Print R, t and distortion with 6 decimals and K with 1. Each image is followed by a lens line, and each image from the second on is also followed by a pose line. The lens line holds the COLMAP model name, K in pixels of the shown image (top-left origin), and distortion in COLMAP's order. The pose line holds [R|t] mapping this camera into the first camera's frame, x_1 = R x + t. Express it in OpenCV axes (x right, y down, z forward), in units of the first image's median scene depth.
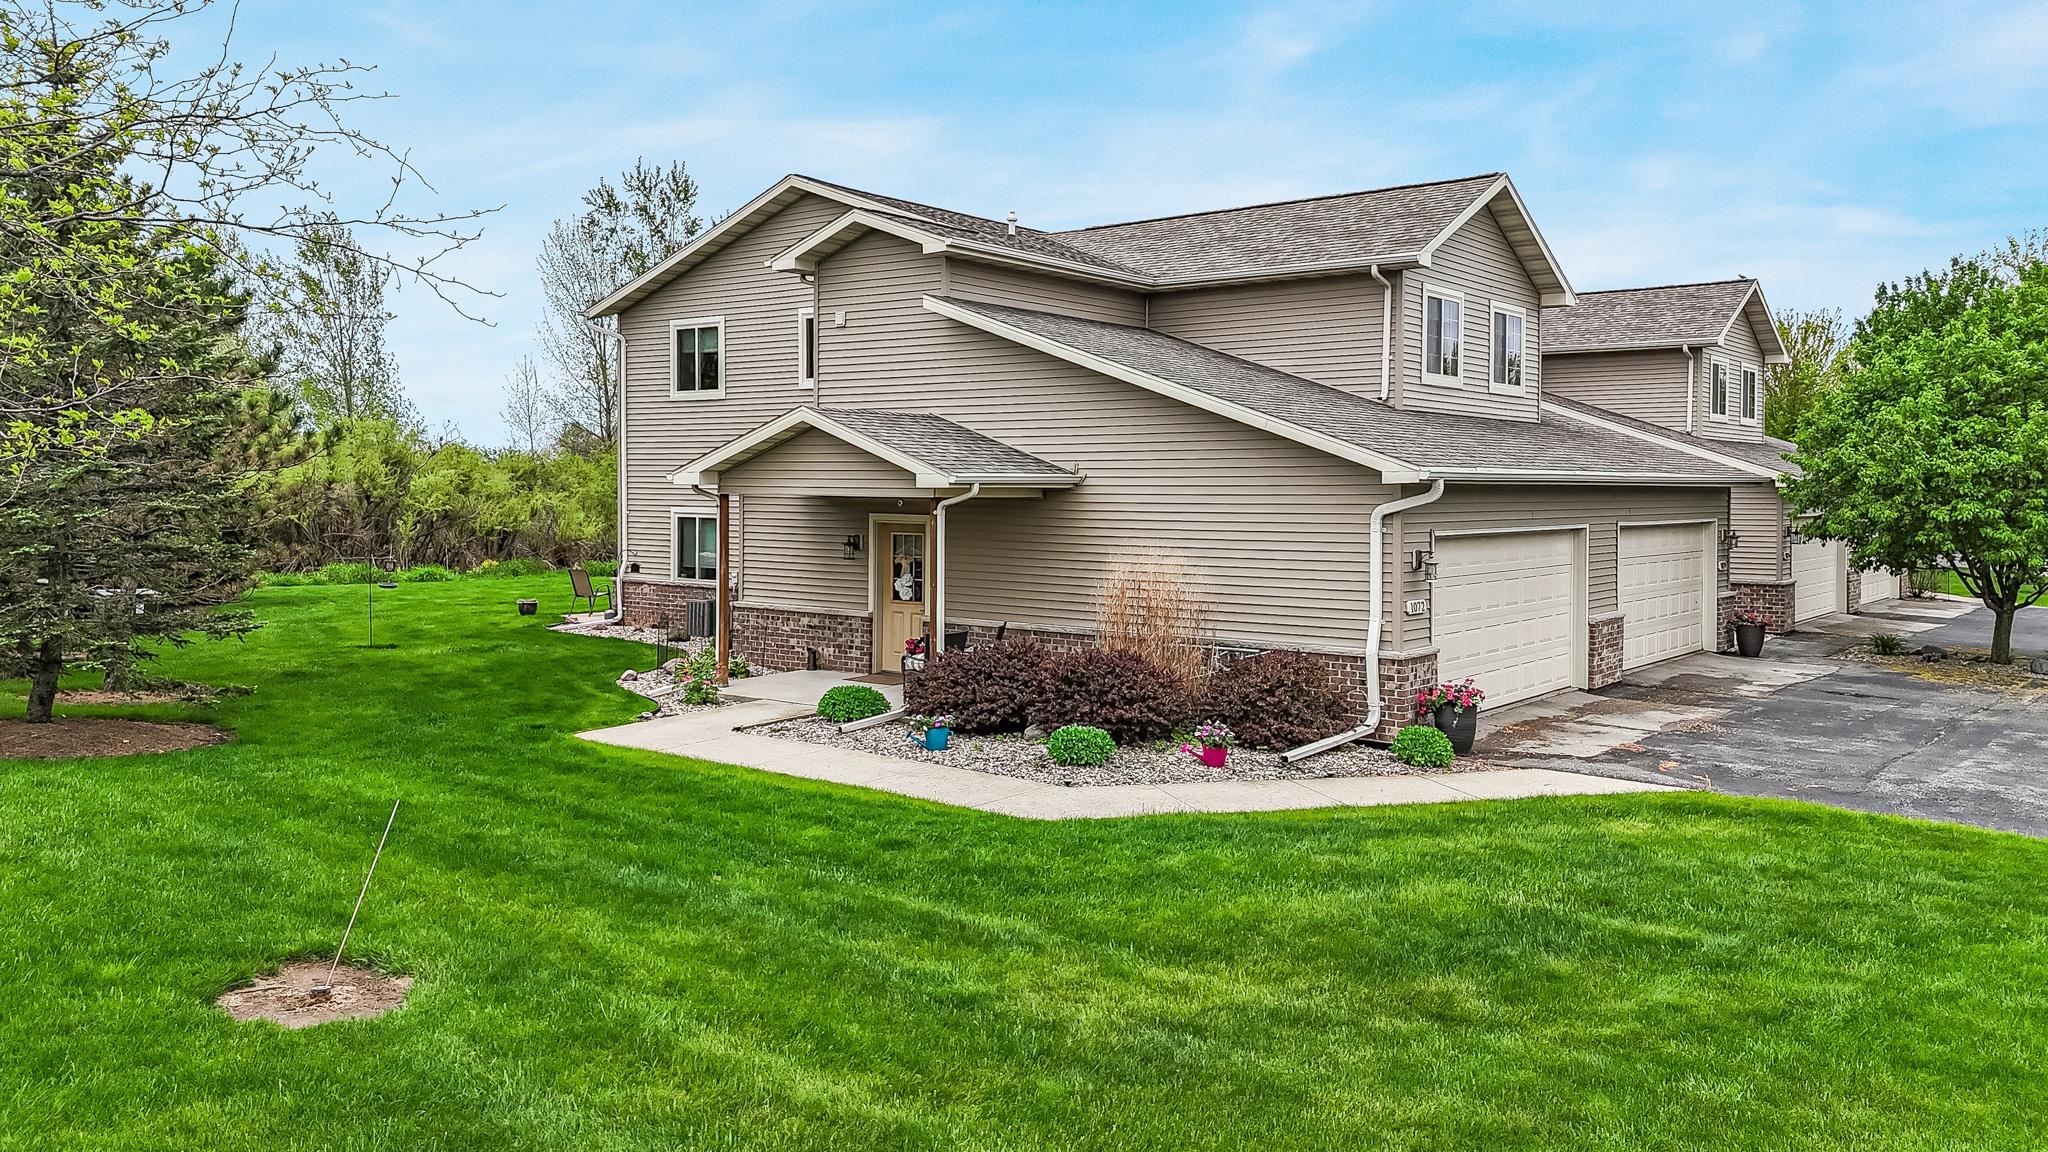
lens RADIAL K [[1534.6, 0, 1015.2], [0, 1534.6, 501.8], [0, 0, 1]] dist [0.055790, -0.006644]
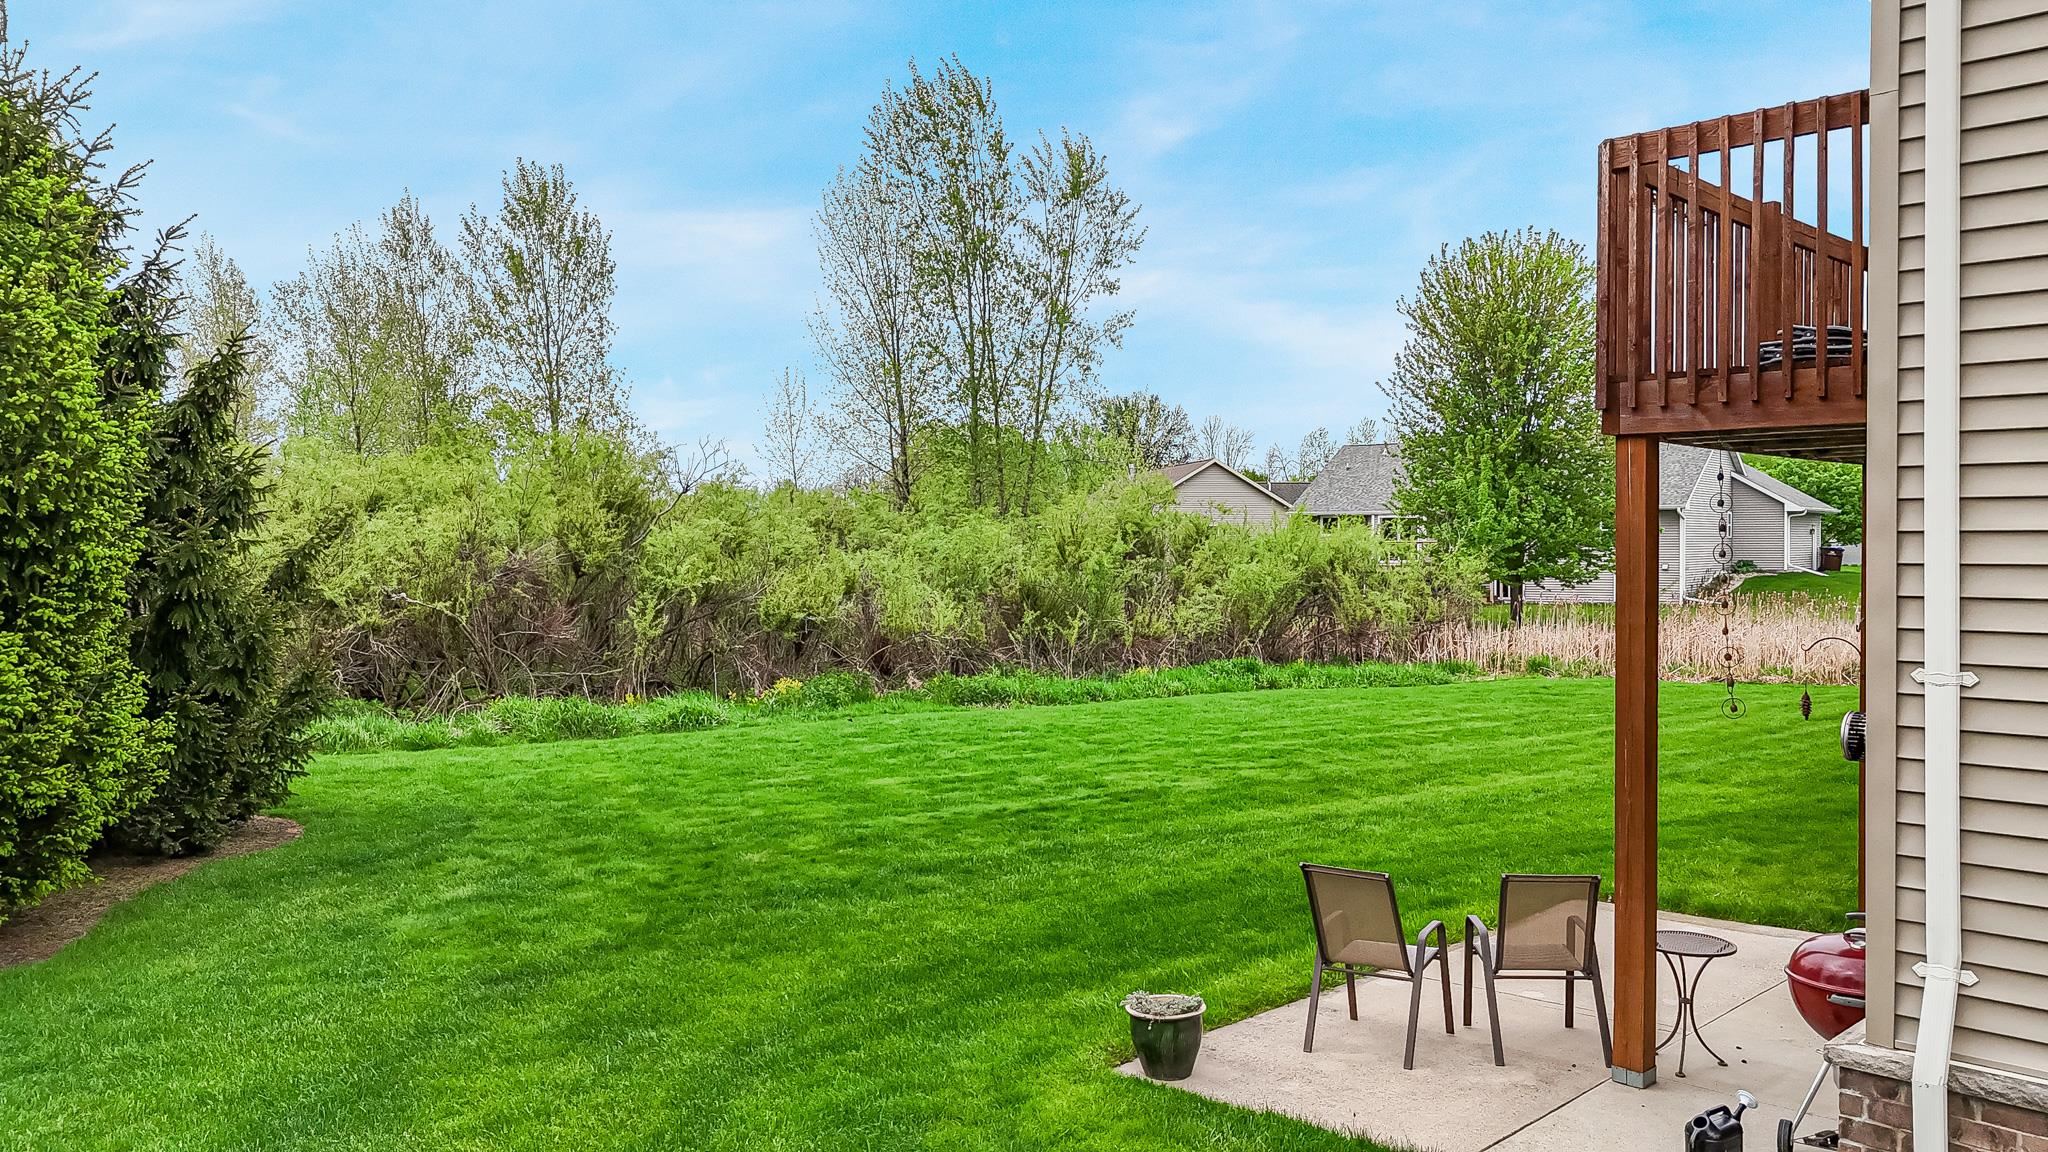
lens RADIAL K [[1504.6, 0, 1012.4], [0, 1504.6, 572.1], [0, 0, 1]] dist [0.106379, -0.000754]
pose [[0.992358, -0.005423, -0.123273, -0.440368], [0.006994, 0.999900, 0.012315, -0.014957], [0.123193, -0.013083, 0.992296, 1.078311]]
